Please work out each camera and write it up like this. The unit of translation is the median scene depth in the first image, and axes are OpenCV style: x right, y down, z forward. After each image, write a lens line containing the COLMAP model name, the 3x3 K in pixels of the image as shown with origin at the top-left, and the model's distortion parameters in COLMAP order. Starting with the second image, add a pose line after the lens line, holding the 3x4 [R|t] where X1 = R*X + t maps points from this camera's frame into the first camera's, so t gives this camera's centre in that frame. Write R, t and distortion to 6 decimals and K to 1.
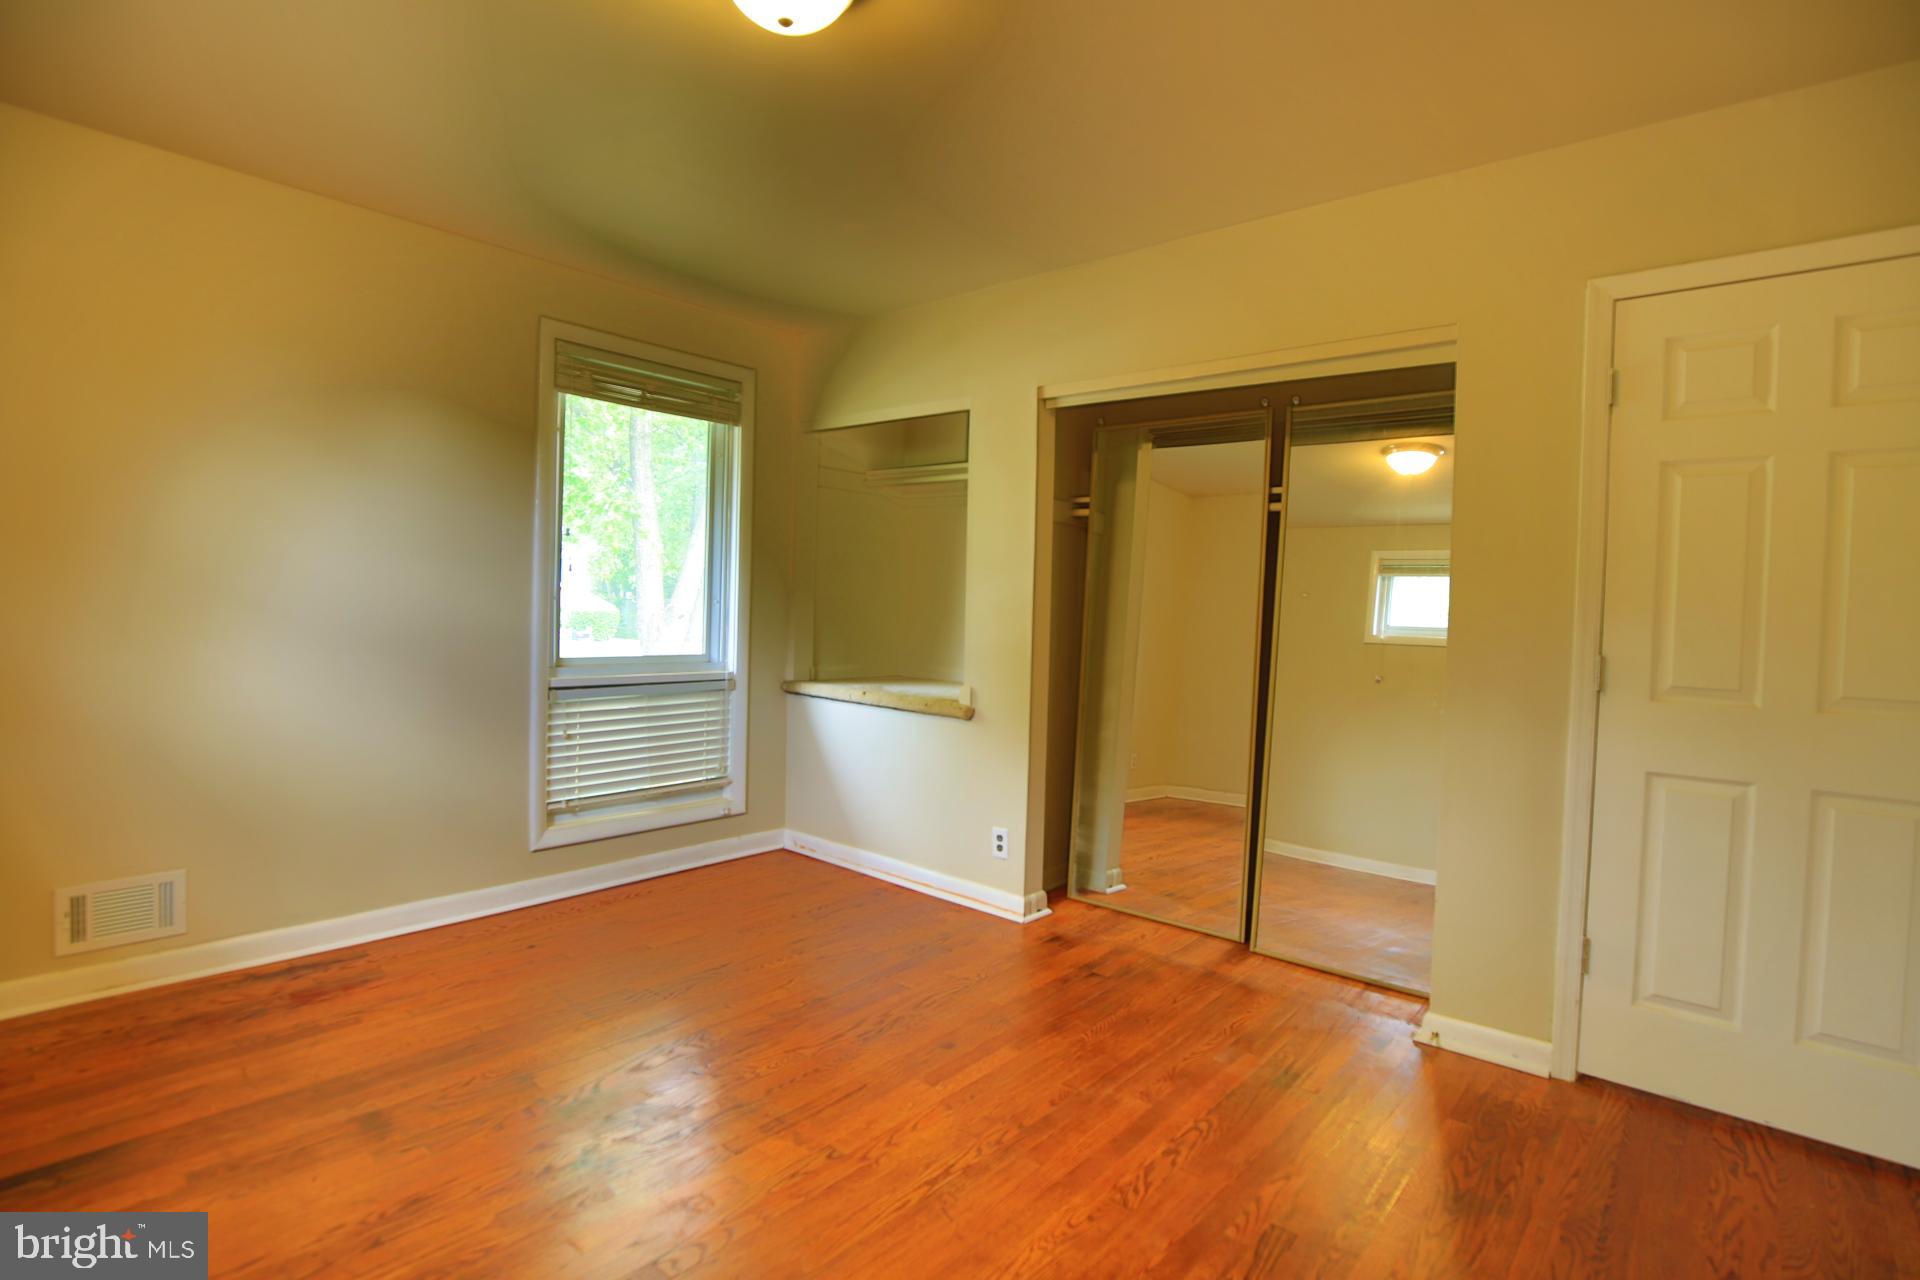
lens RADIAL K [[932.4, 0, 971.4], [0, 932.4, 630.0], [0, 0, 1]] dist [-0.035976, 0.008418]
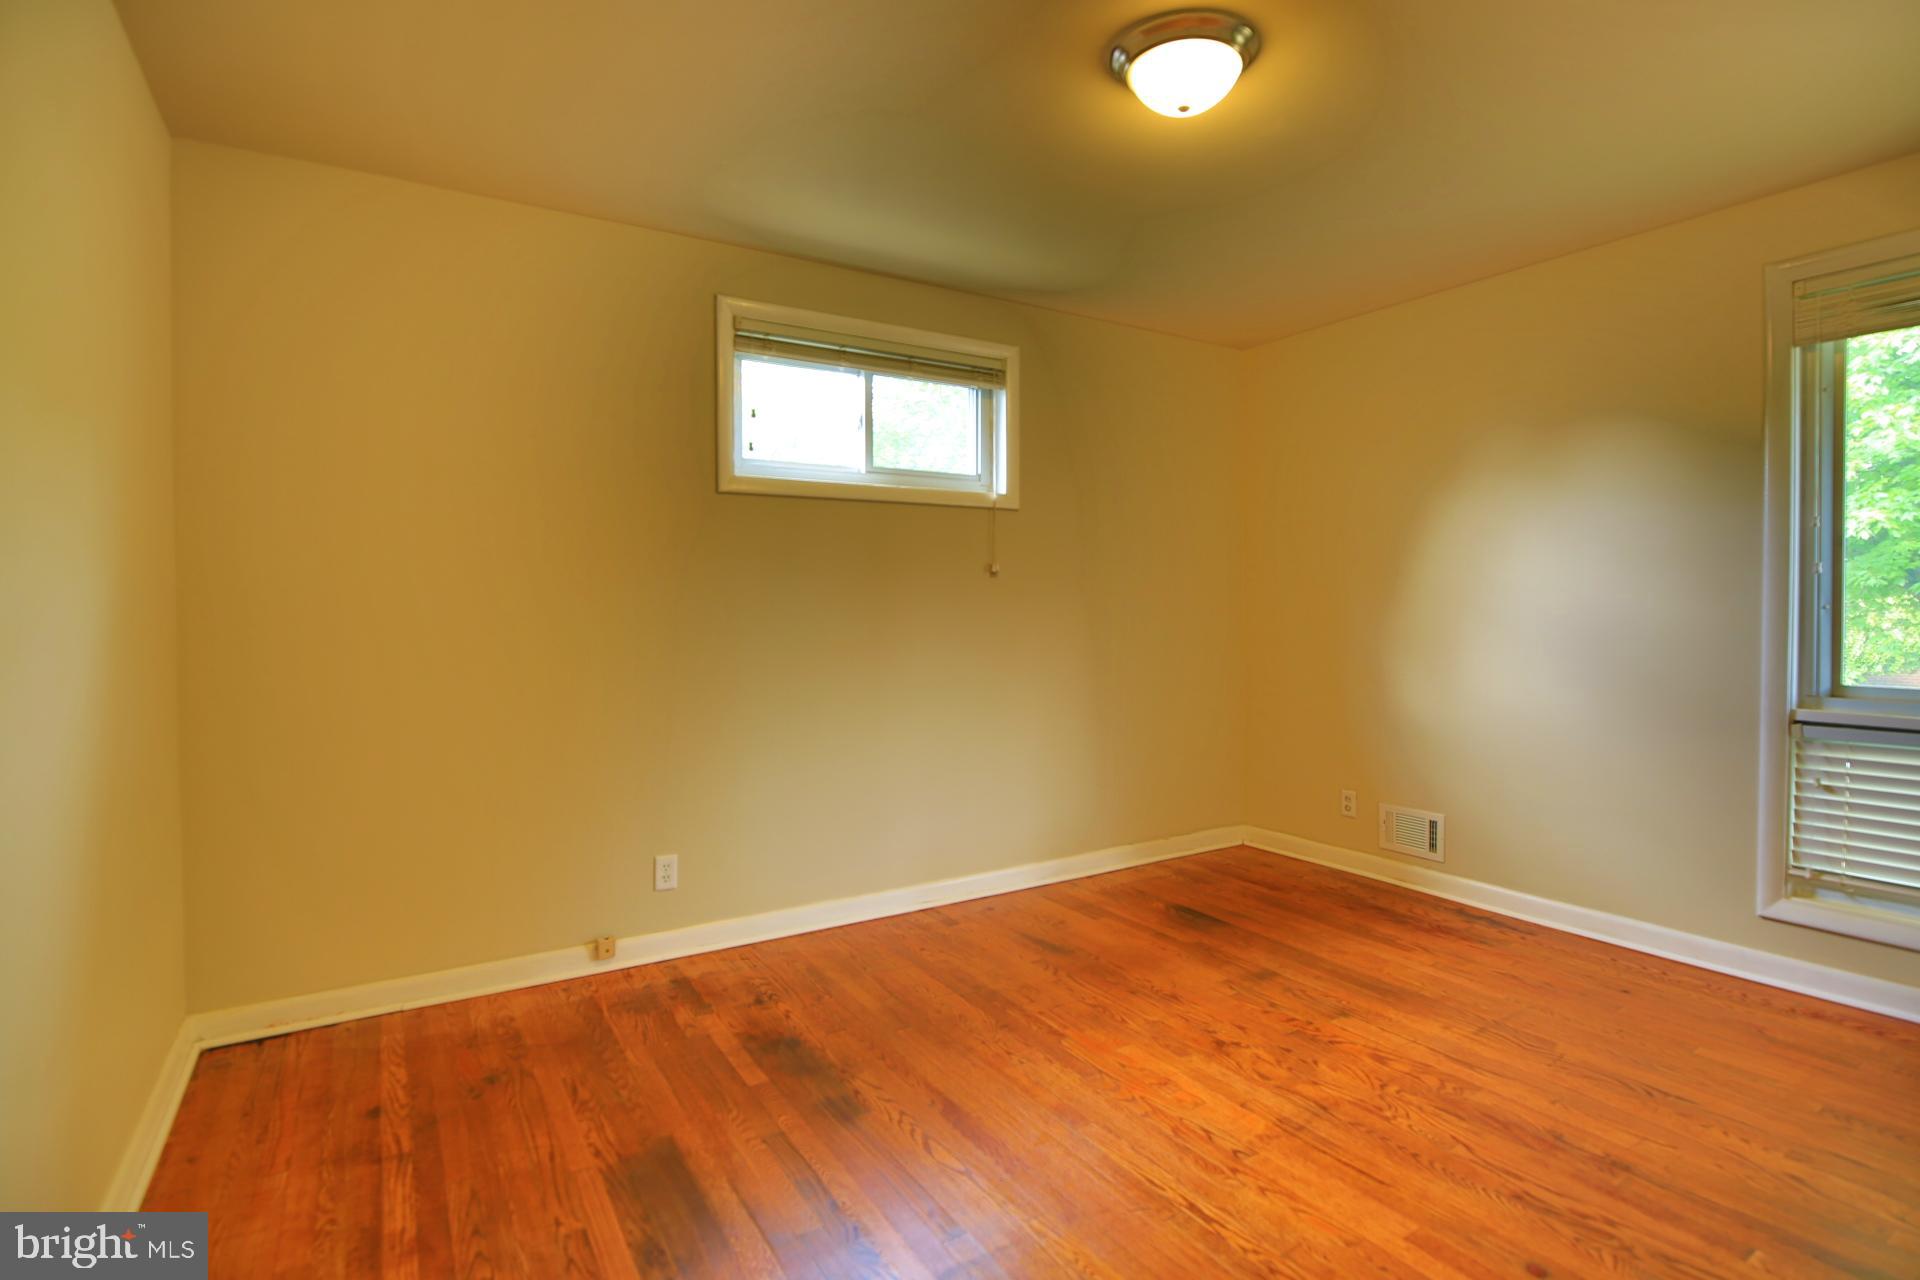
lens RADIAL K [[932.4, 0, 971.4], [0, 932.4, 630.0], [0, 0, 1]] dist [-0.035976, 0.008418]
pose [[-0.296969, -0.004089, -0.954878, 0.673795], [-0.029123, 0.999564, 0.004777, 0.002231], [0.954443, 0.029227, -0.296959, 0.752259]]
